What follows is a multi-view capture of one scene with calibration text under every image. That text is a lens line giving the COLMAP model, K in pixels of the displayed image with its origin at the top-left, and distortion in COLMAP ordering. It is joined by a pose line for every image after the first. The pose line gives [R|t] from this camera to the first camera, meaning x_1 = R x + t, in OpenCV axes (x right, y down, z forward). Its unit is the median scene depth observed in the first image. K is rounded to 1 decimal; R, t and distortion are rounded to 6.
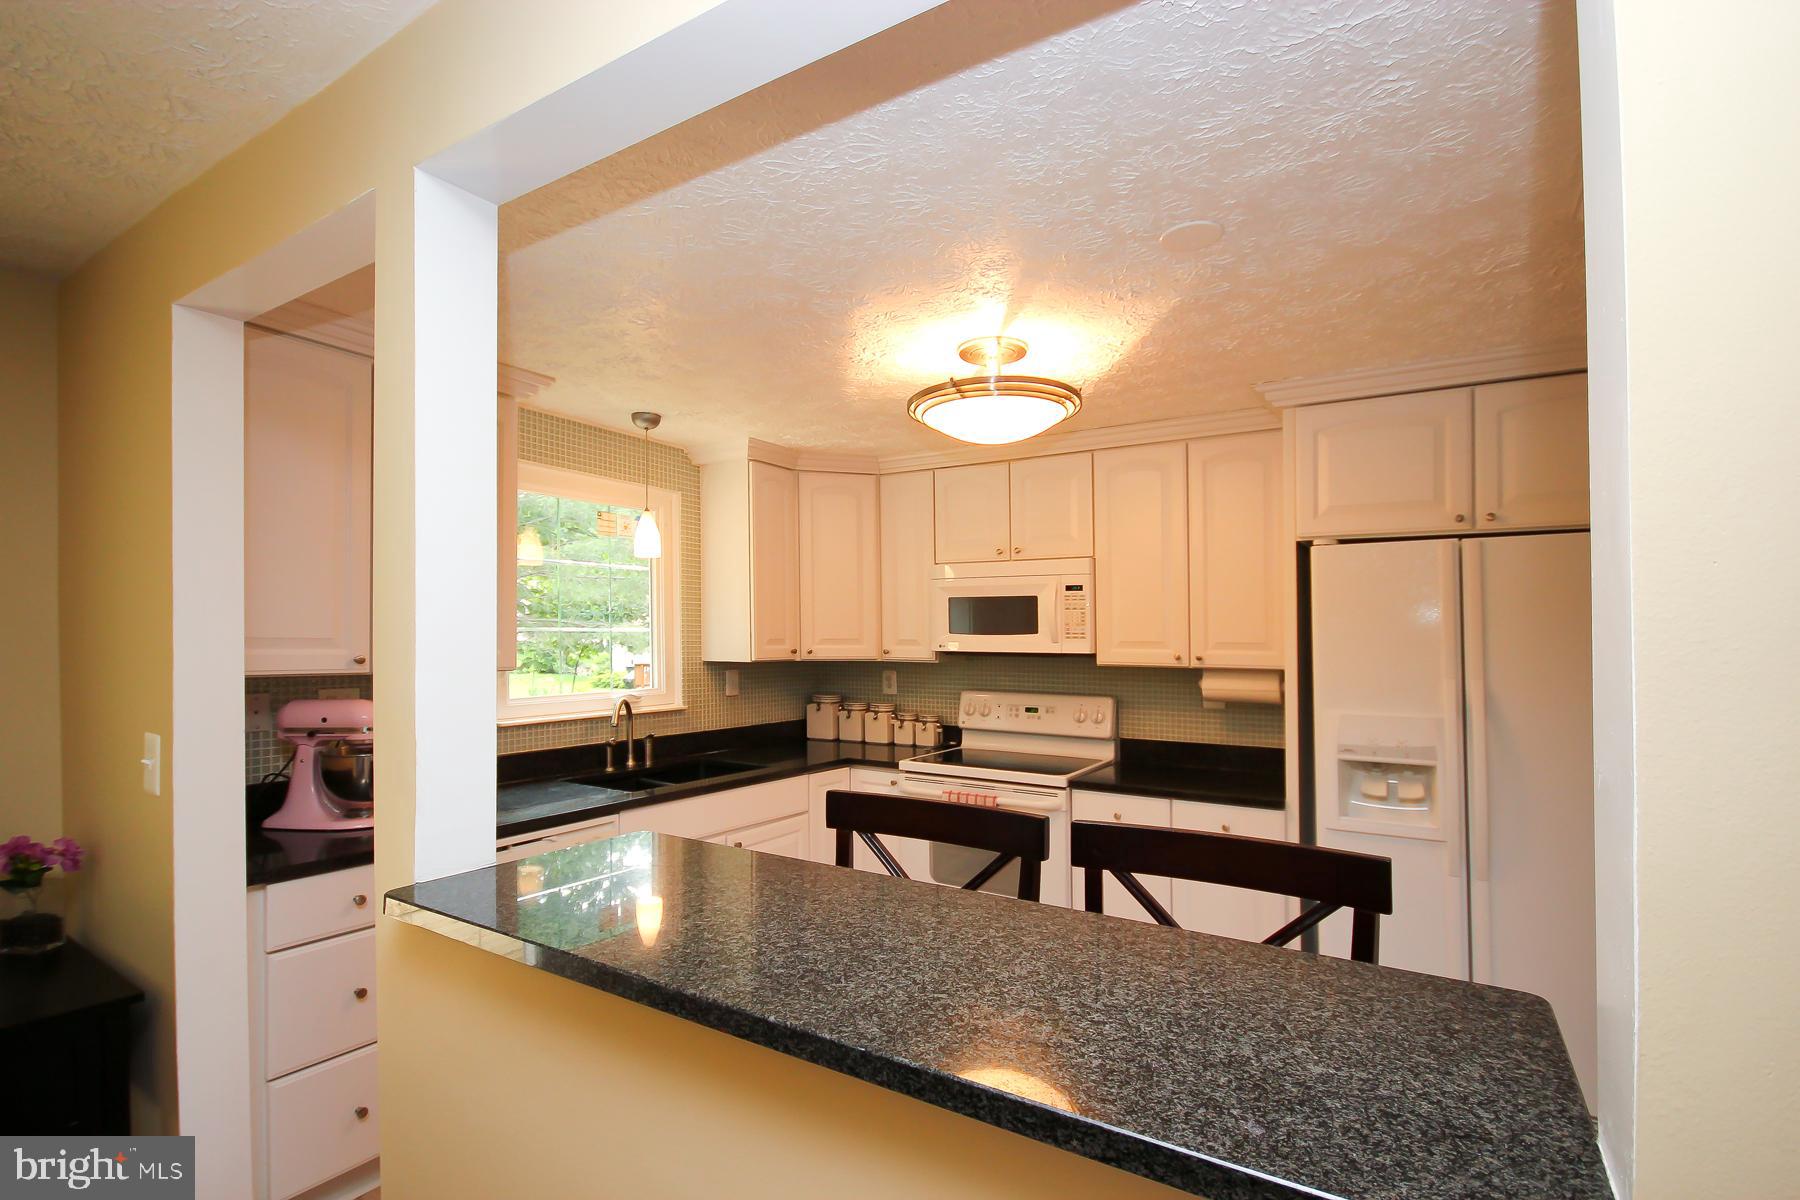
lens RADIAL K [[830.0, 0, 900.0], [0, 830.0, 600.0], [0, 0, 1]] dist [0.001182, 0.000059]
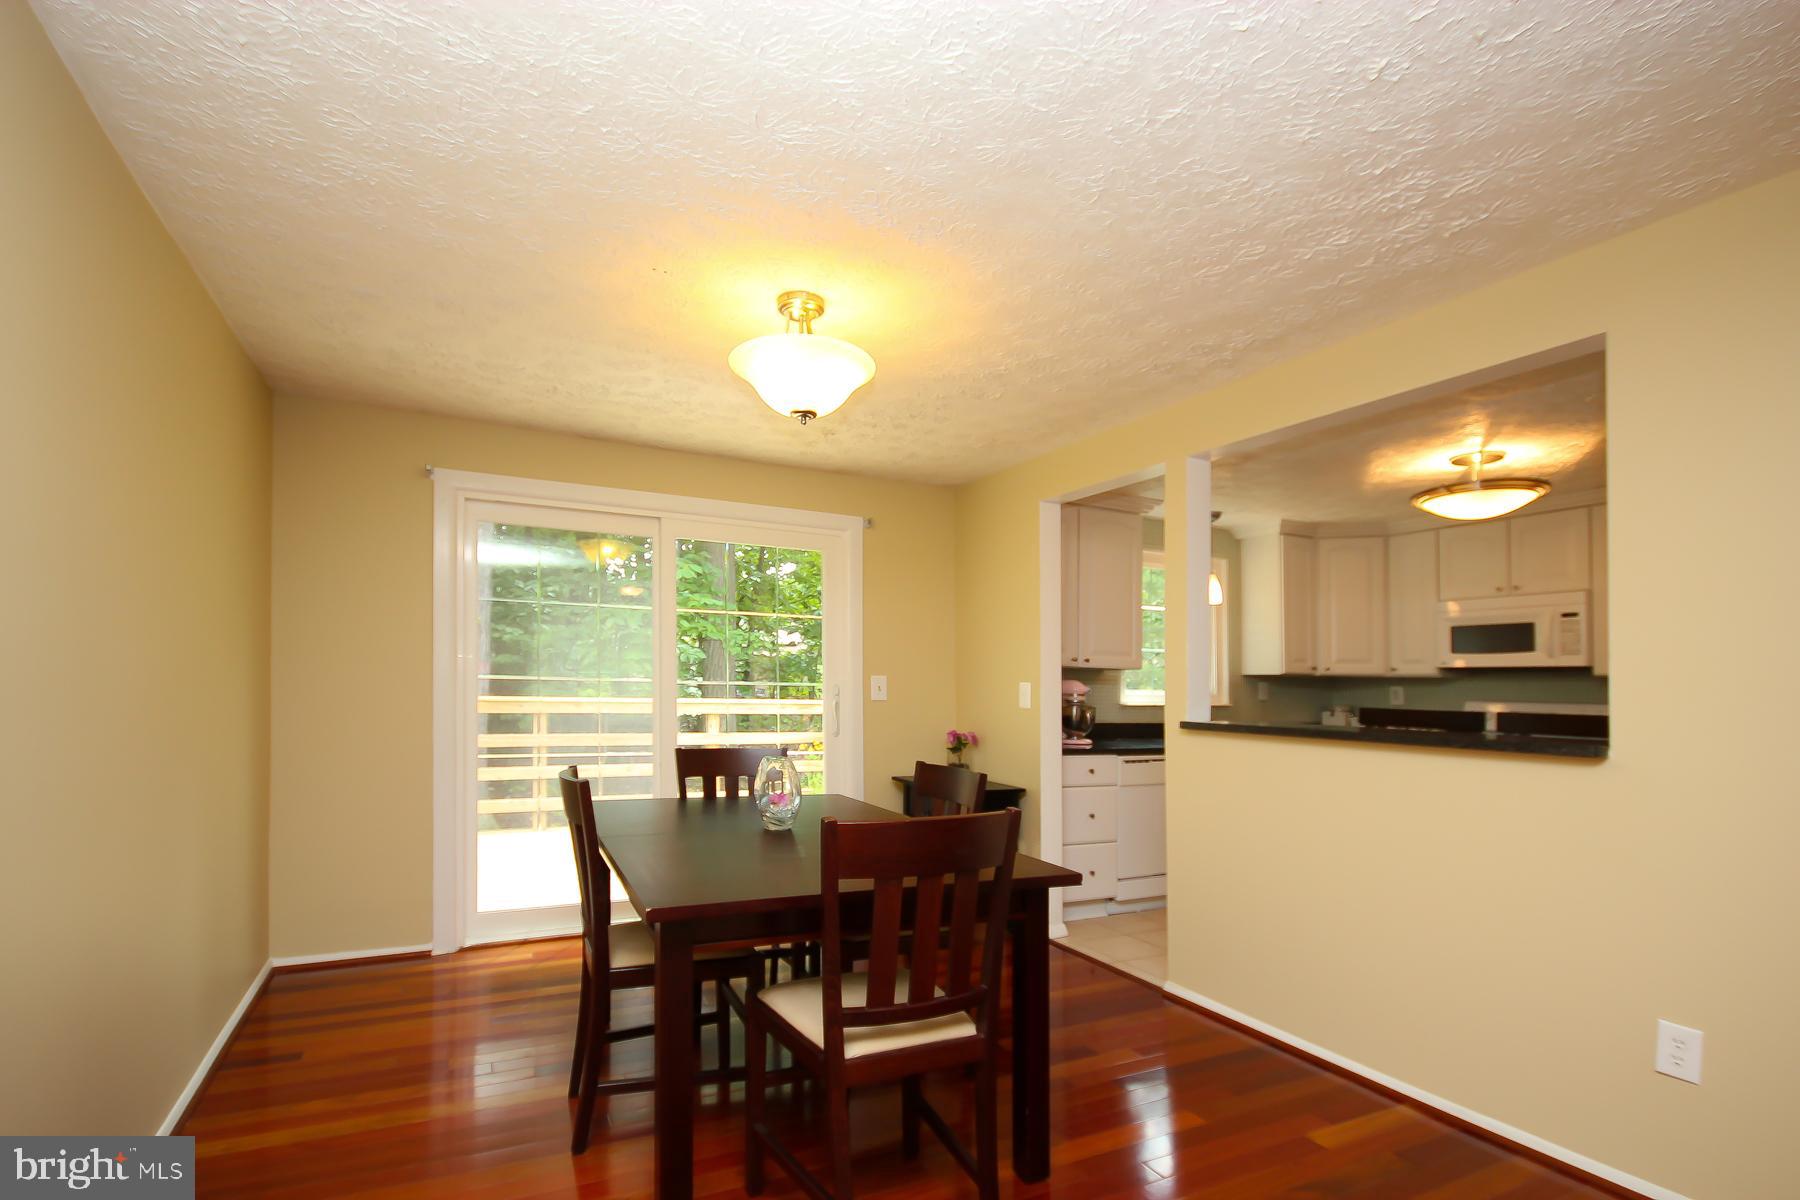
lens RADIAL K [[834.5, 0, 856.9], [0, 834.5, 660.0], [0, 0, 1]] dist [0.001117, 0.000096]
pose [[0.834302, -0.002688, -0.551301, 0.003541], [0.007476, 0.999951, 0.006438, 0.036780], [0.551257, -0.009493, 0.834282, -0.641809]]
